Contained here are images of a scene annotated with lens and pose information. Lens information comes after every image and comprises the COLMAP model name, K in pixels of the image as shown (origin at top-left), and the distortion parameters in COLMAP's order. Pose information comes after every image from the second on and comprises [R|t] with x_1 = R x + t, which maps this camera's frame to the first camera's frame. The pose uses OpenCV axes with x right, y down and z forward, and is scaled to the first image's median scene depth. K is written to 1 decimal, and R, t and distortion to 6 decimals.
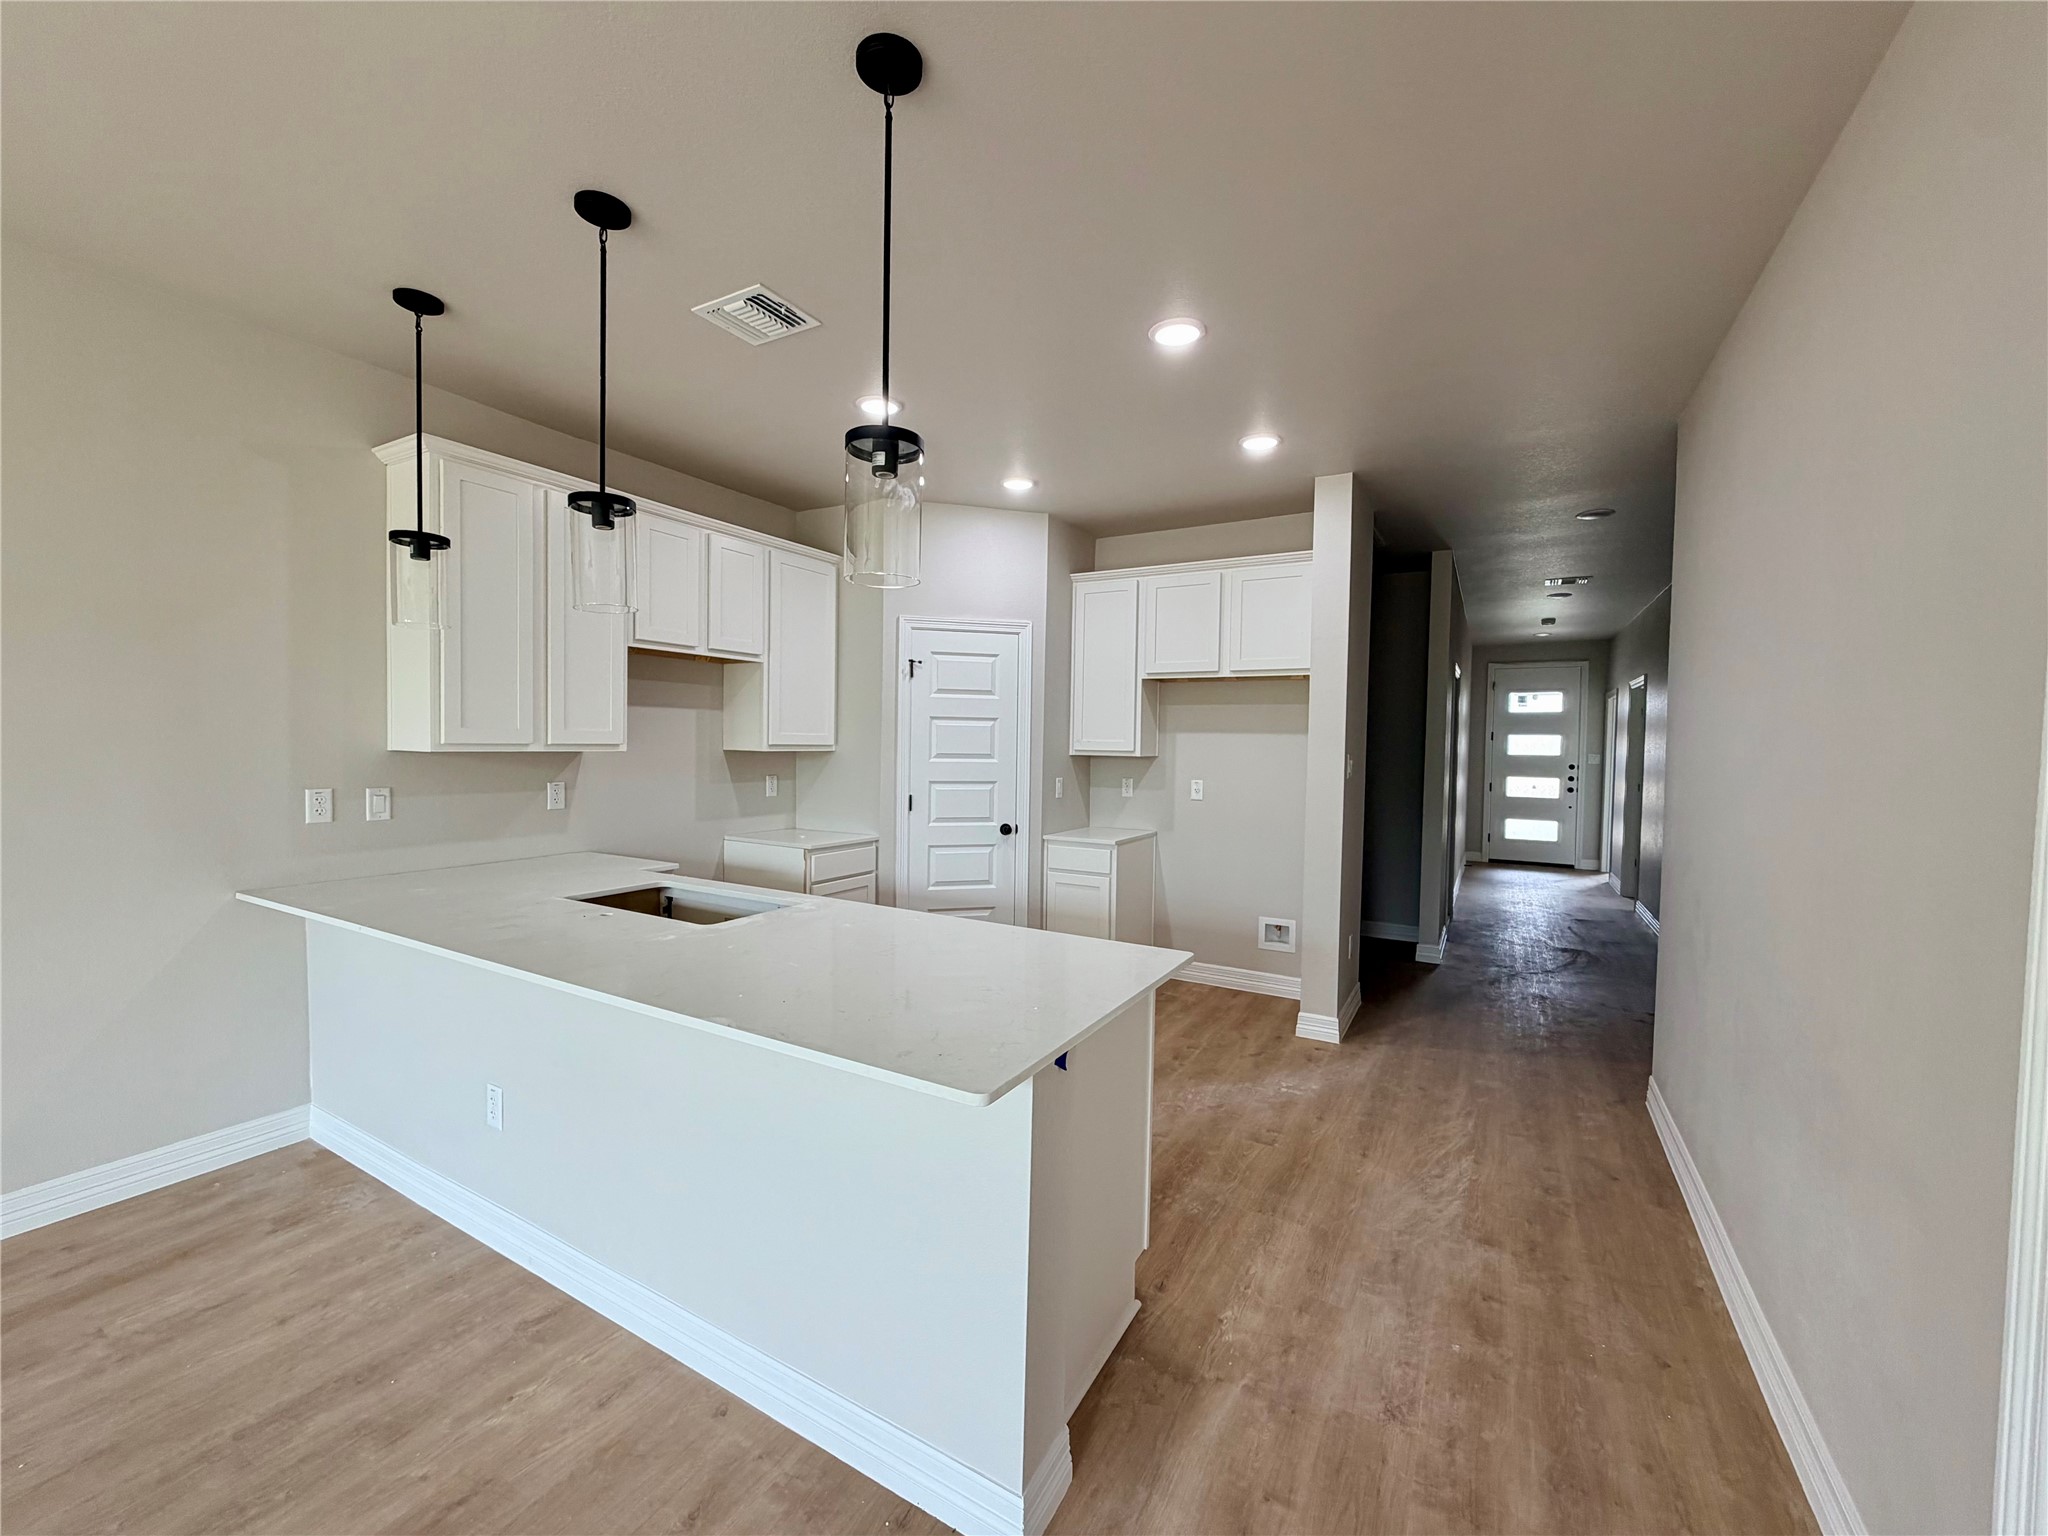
lens RADIAL K [[817.9, 0, 1025.4], [0, 817.9, 767.9], [0, 0, 1]] dist [-0.001894, -0.000044]
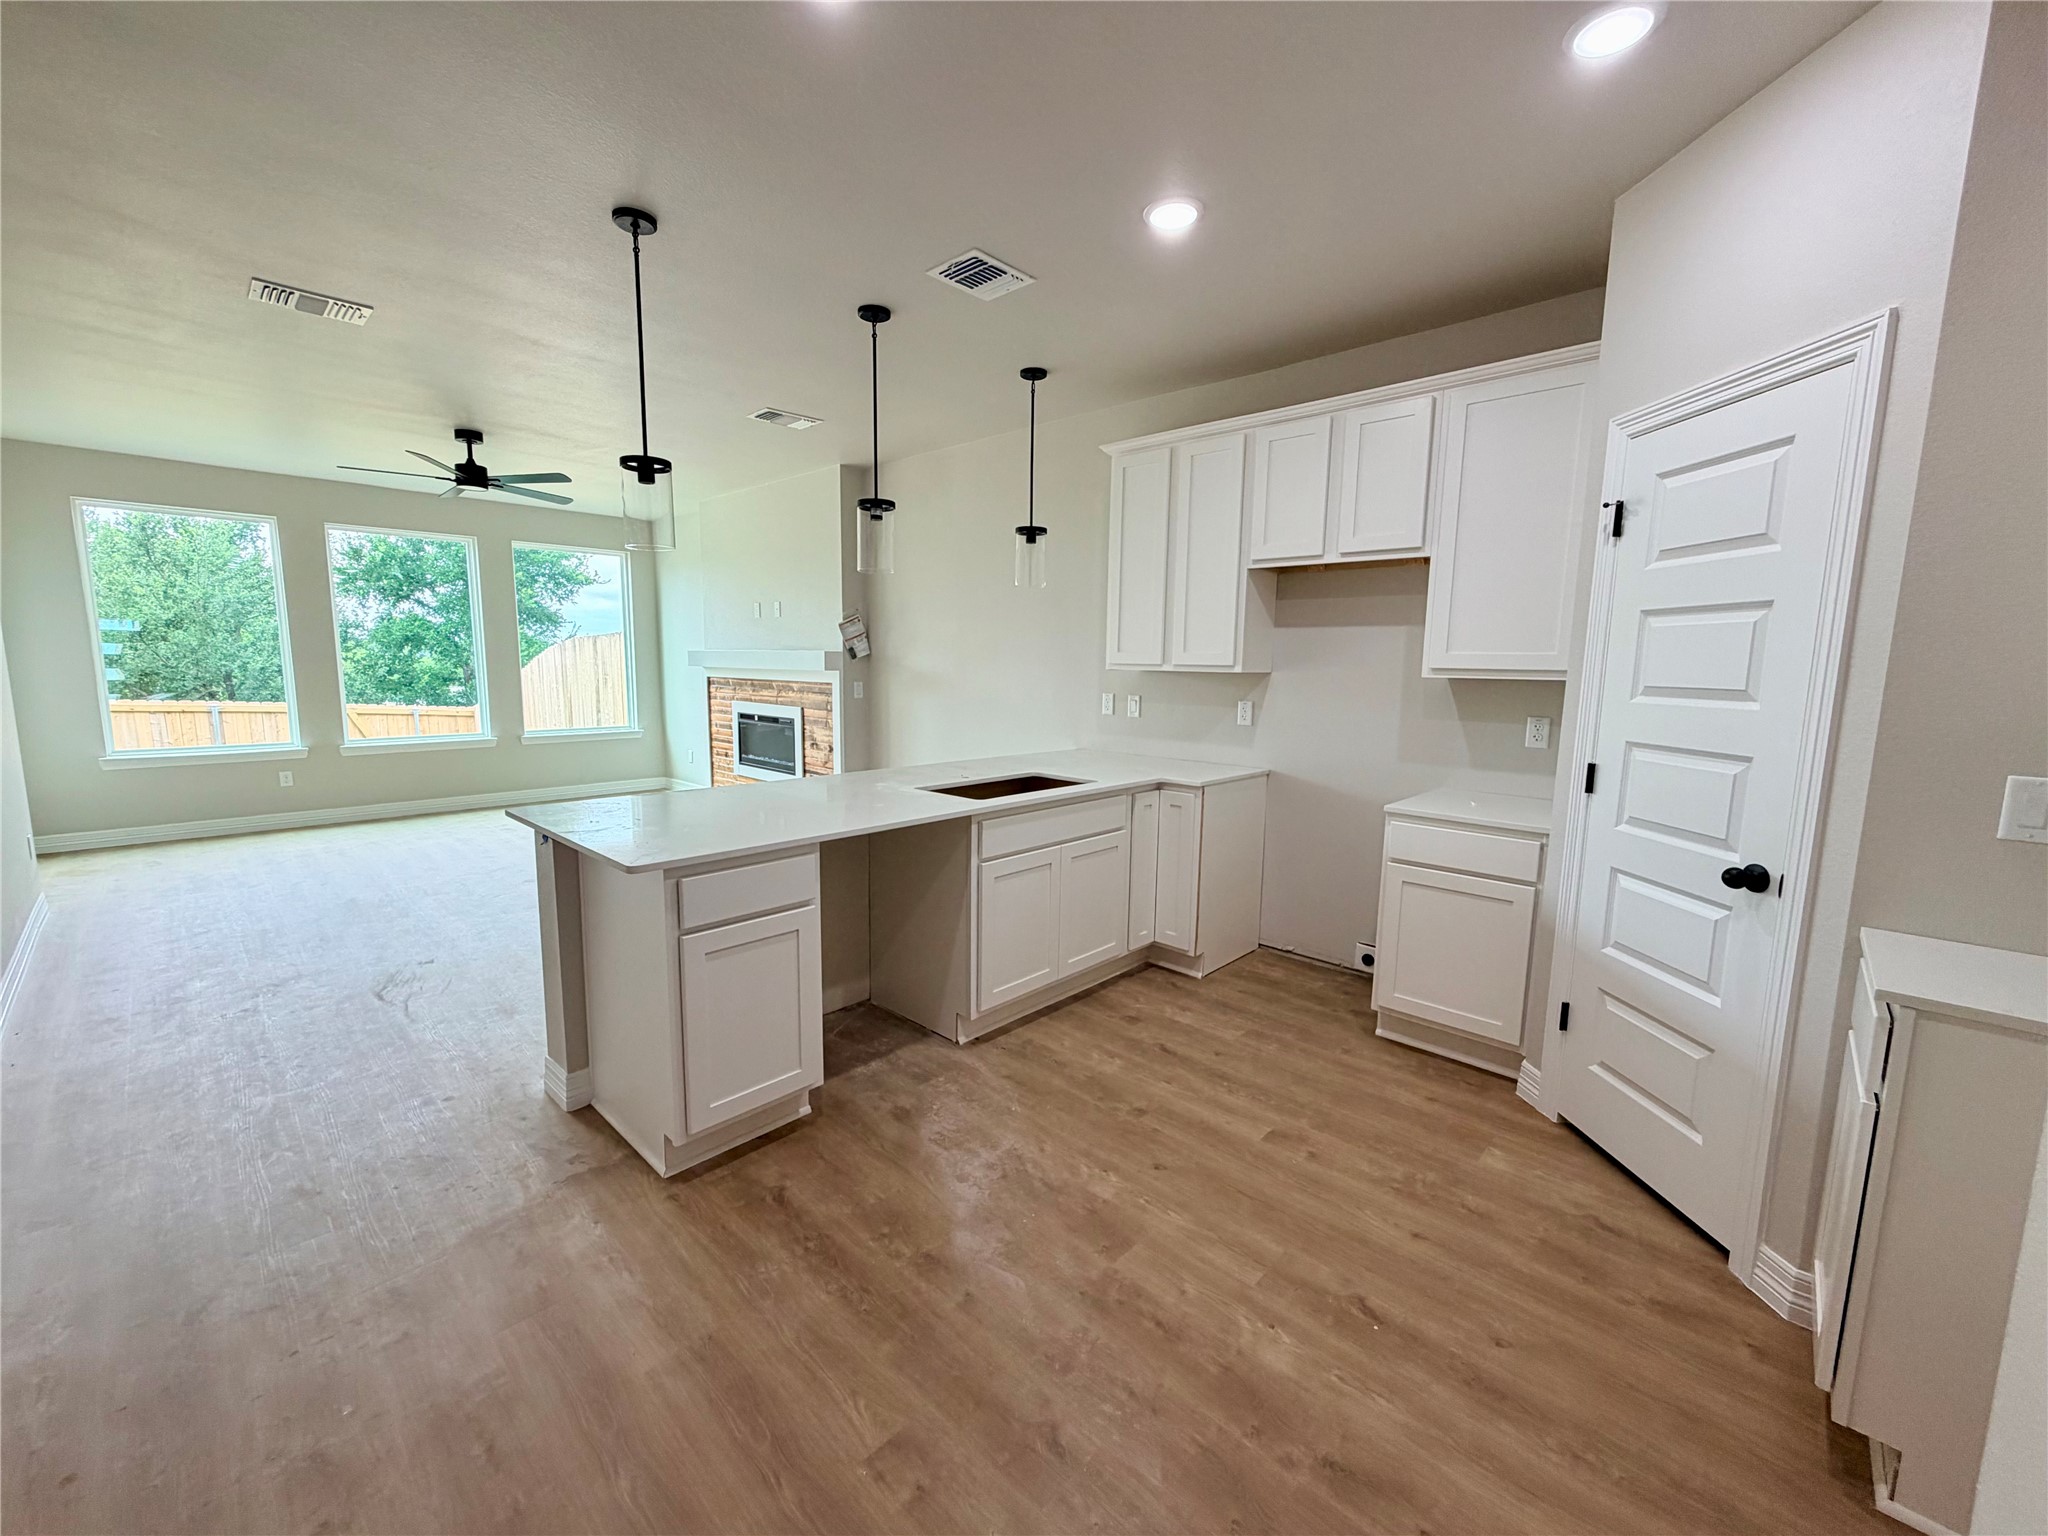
lens RADIAL K [[817.9, 0, 1027.9], [0, 817.9, 772.4], [0, 0, 1]] dist [-0.001894, -0.000044]
pose [[-0.232157, 0.114828, -0.965877, 0.504304], [-0.046555, 0.990557, 0.128952, -0.013739], [0.971564, 0.074904, -0.224619, 0.836715]]
